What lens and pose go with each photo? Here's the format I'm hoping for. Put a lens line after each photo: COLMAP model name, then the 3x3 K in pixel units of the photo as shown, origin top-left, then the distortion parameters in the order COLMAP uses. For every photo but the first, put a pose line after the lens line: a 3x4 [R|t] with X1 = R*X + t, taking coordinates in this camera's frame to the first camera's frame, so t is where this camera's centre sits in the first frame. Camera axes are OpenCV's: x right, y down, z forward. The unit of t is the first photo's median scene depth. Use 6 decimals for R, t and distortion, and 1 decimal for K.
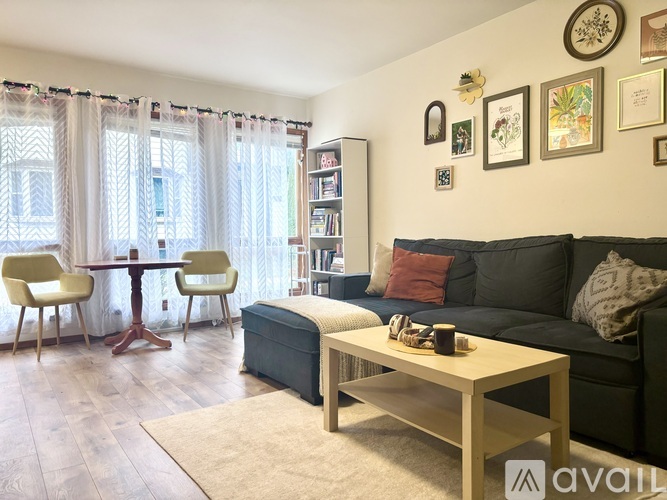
lens RADIAL K [[502.8, 0, 333.2], [0, 502.8, 249.7], [0, 0, 1]] dist [-0.005278, -0.005433]
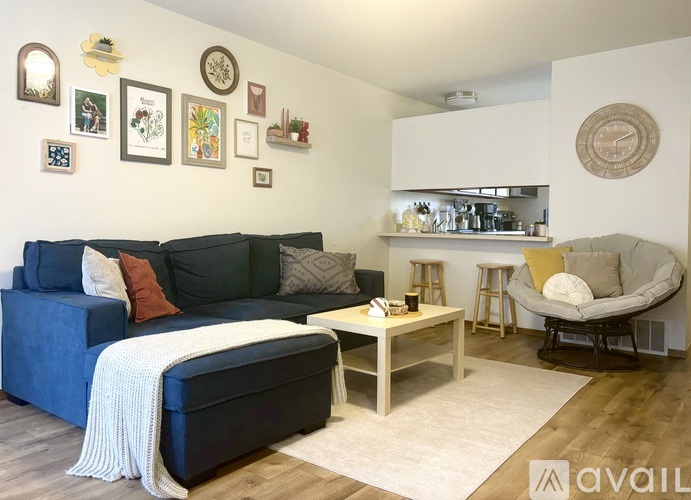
lens RADIAL K [[545.9, 0, 327.9], [0, 545.9, 228.1], [0, 0, 1]] dist [-0.011280, -0.008714]
pose [[-0.279949, 0.005712, 0.959998, -0.748246], [0.028489, 0.999591, 0.002360, -0.033244], [-0.959592, 0.028010, -0.279997, 0.973815]]
